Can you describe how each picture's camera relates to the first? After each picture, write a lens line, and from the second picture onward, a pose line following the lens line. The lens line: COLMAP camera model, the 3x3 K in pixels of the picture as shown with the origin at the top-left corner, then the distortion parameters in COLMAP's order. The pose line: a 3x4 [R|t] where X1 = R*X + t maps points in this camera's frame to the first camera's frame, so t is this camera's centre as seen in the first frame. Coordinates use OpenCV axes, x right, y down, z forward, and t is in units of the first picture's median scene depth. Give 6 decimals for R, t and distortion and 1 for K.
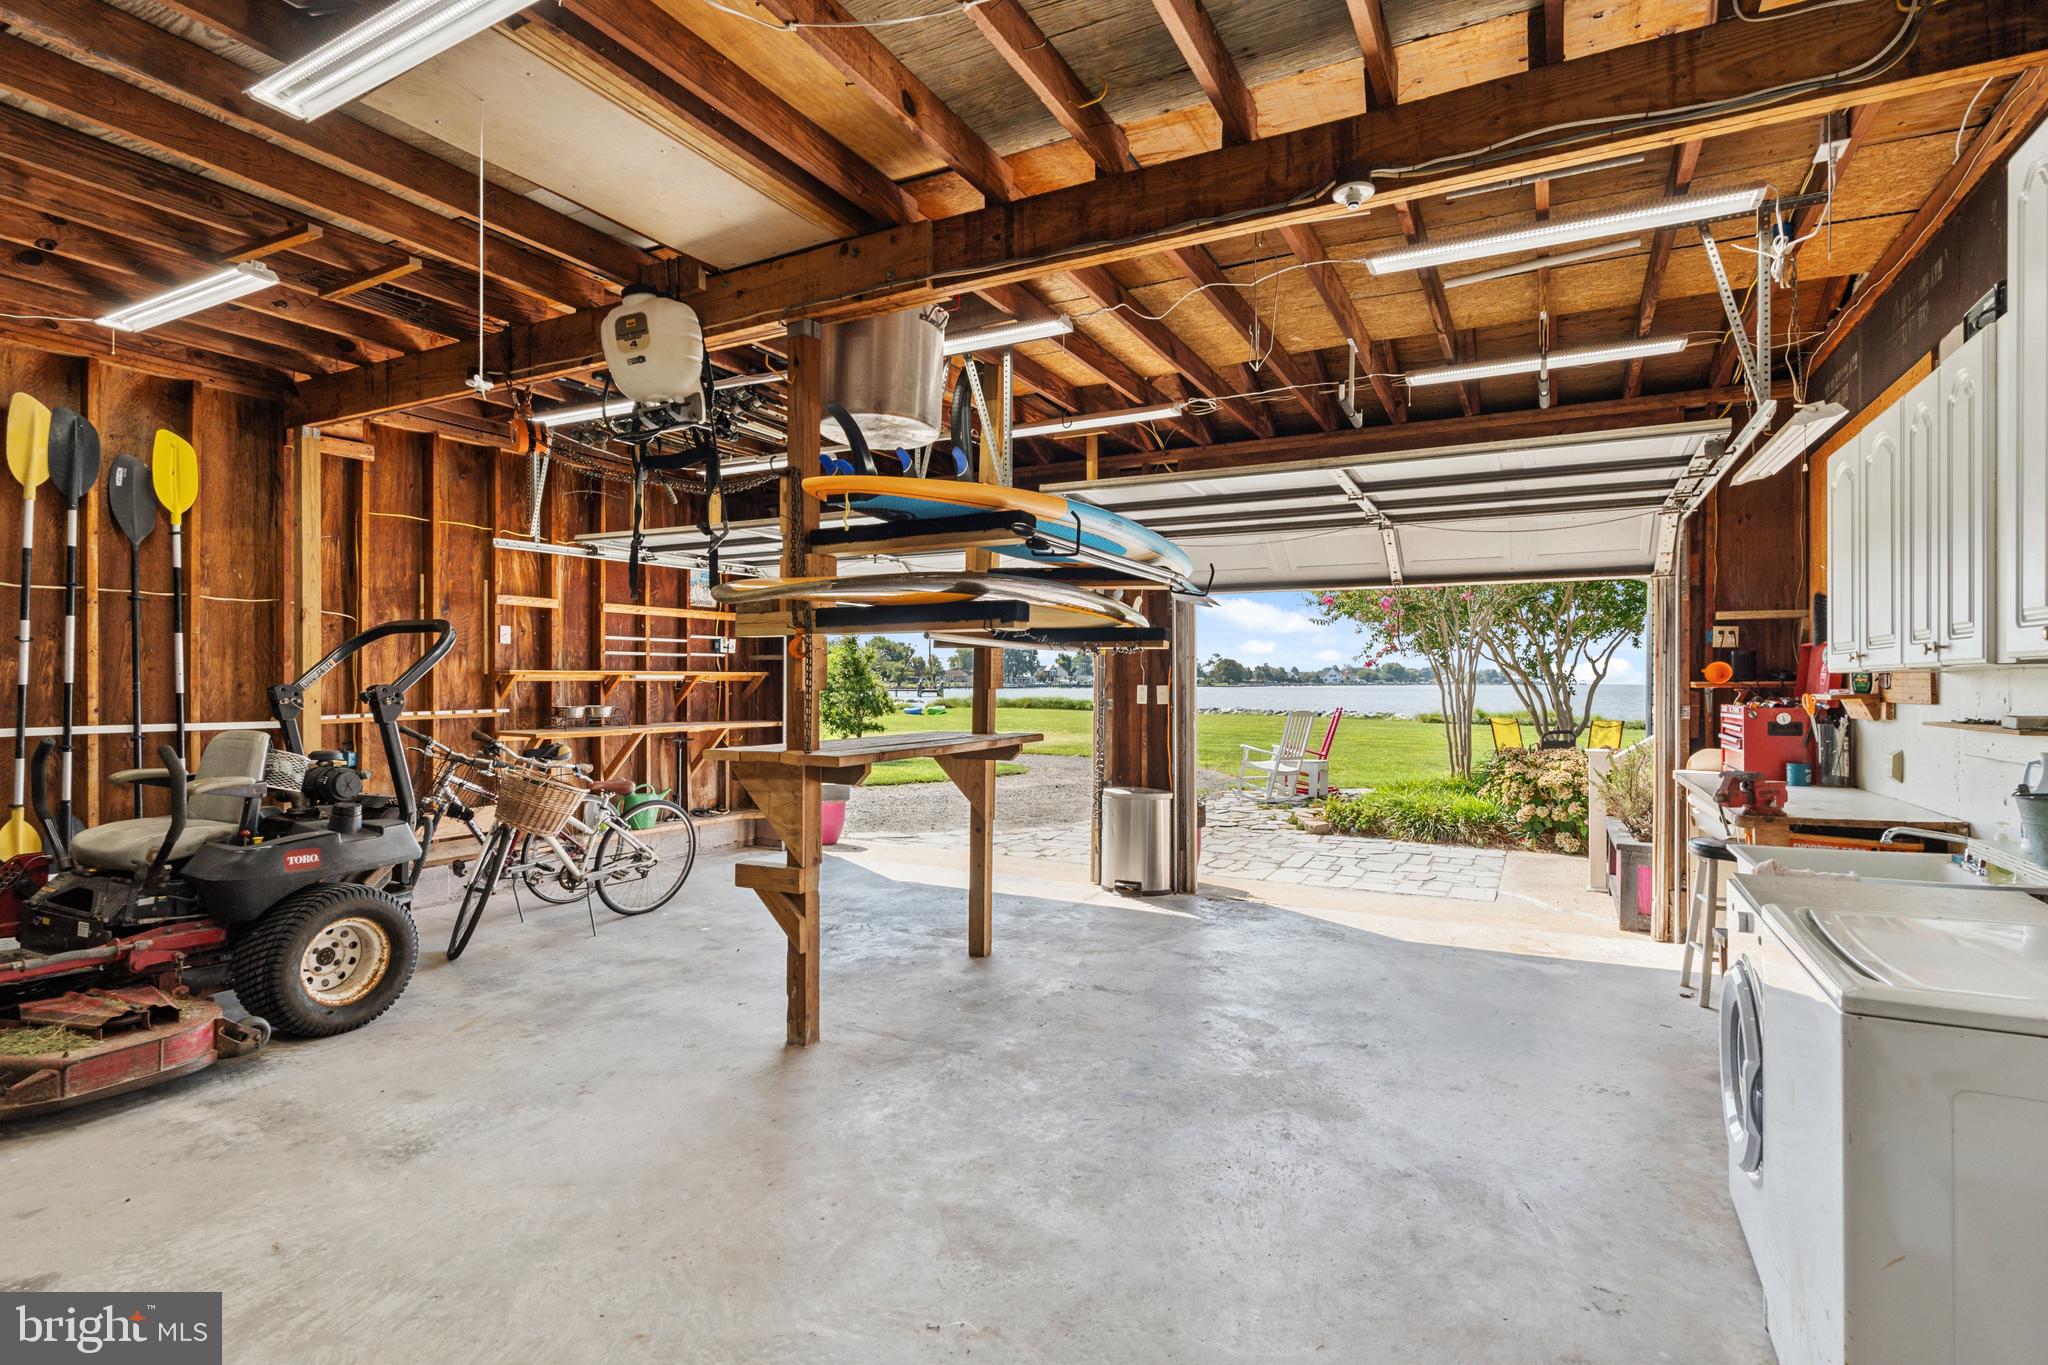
lens RADIAL K [[1014.2, 0, 1027.8], [0, 1014.2, 685.2], [0, 0, 1]] dist [-0.002730, -0.000348]
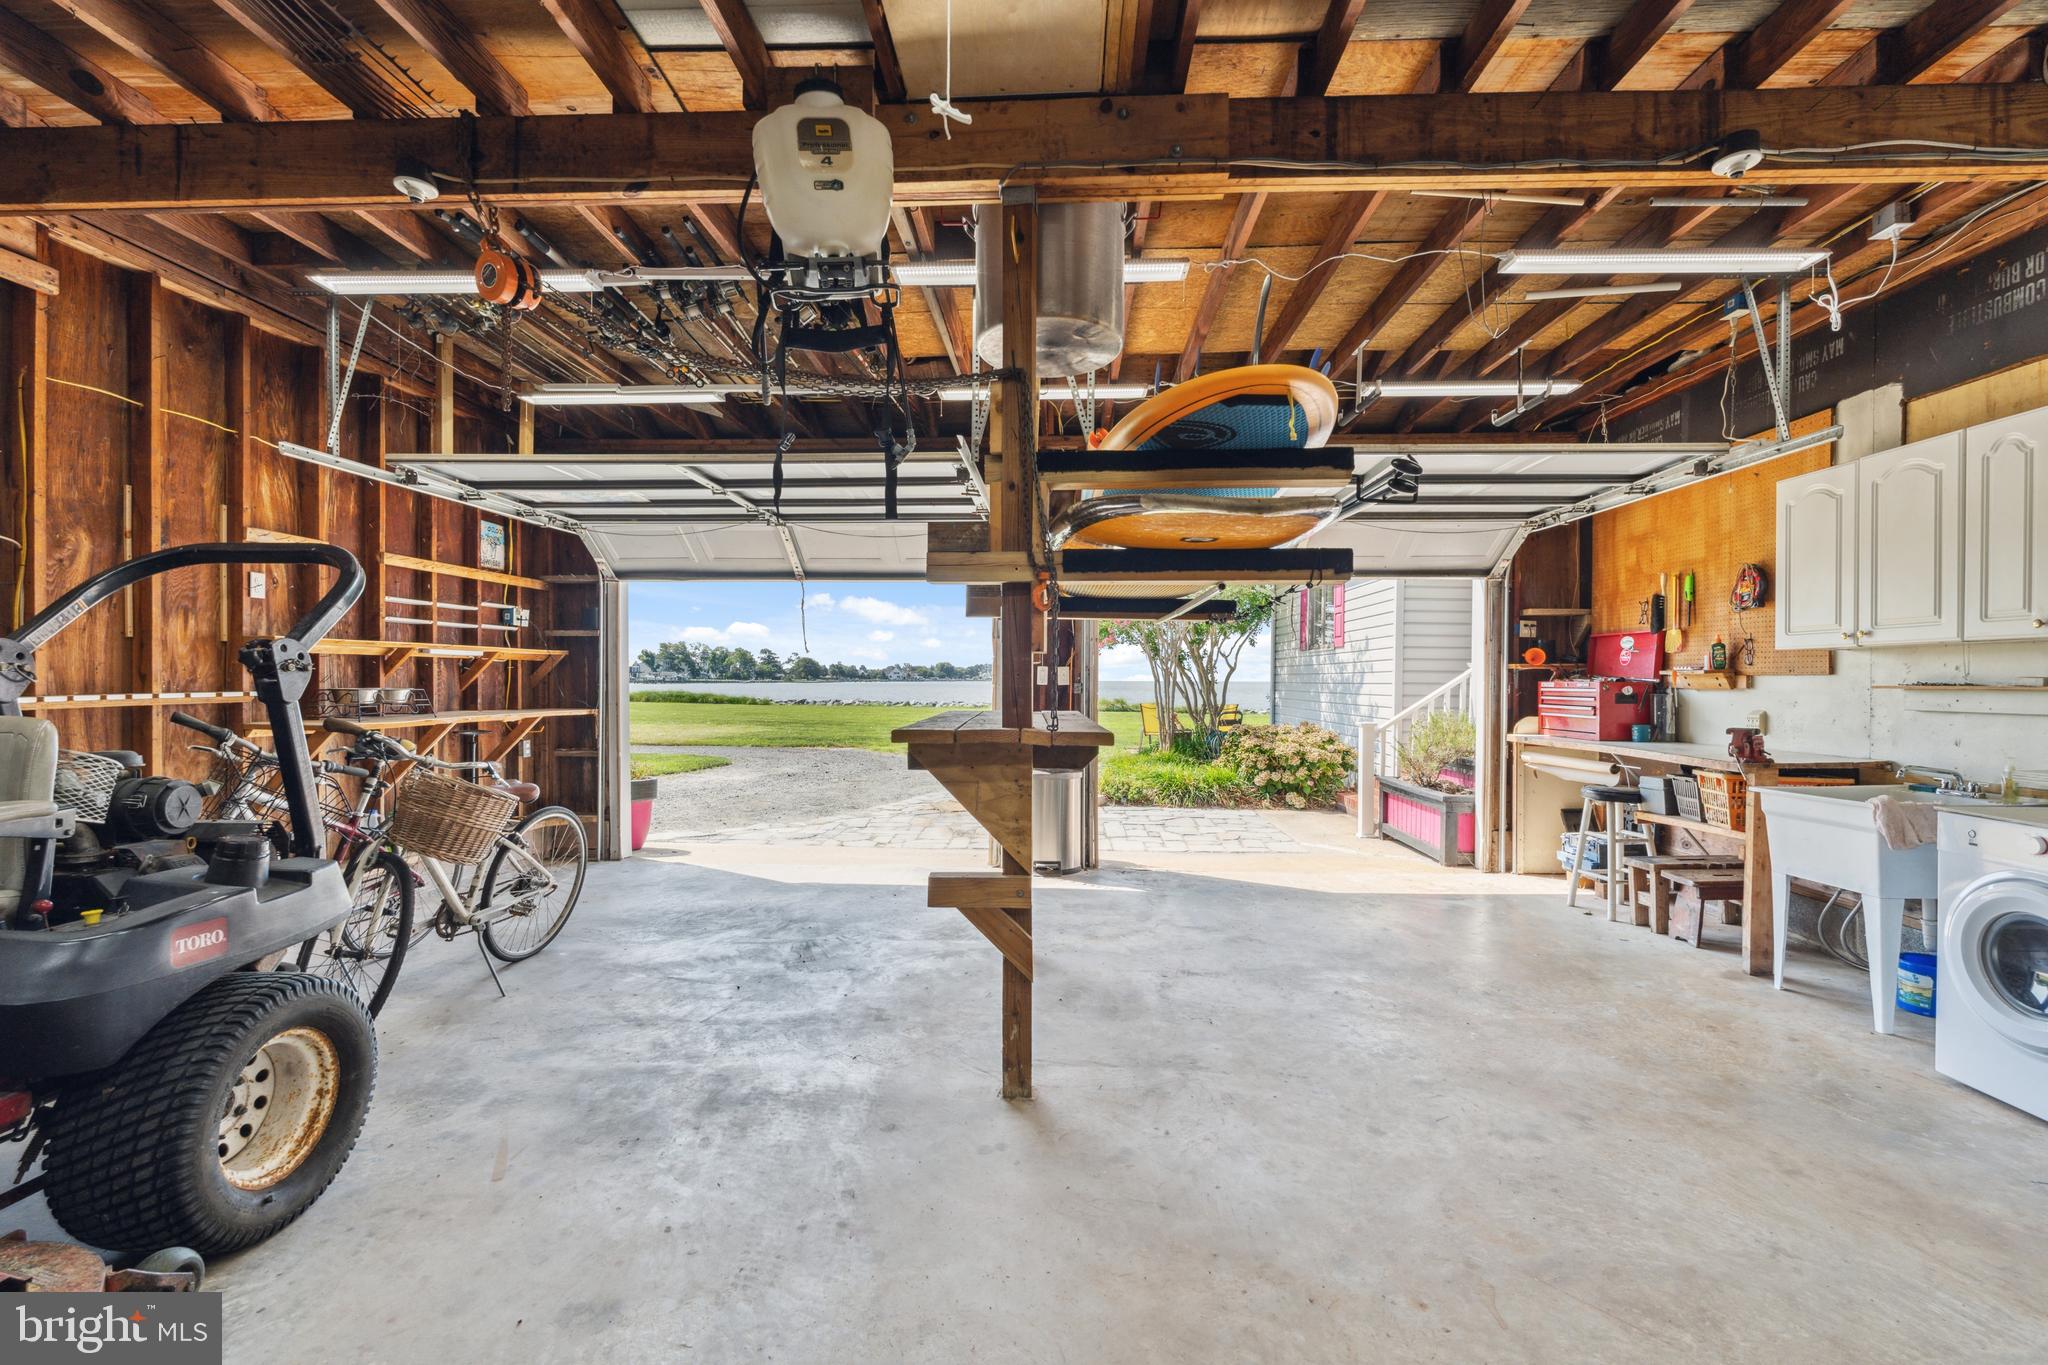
lens RADIAL K [[902.7, 0, 1032.3], [0, 902.7, 688.0], [0, 0, 1]] dist [-0.005028, 0.000199]
pose [[0.901710, -0.001890, 0.432338, -0.357801], [-0.001338, 0.999973, 0.007161, 0.019019], [-0.432340, -0.007035, 0.901683, 0.245344]]
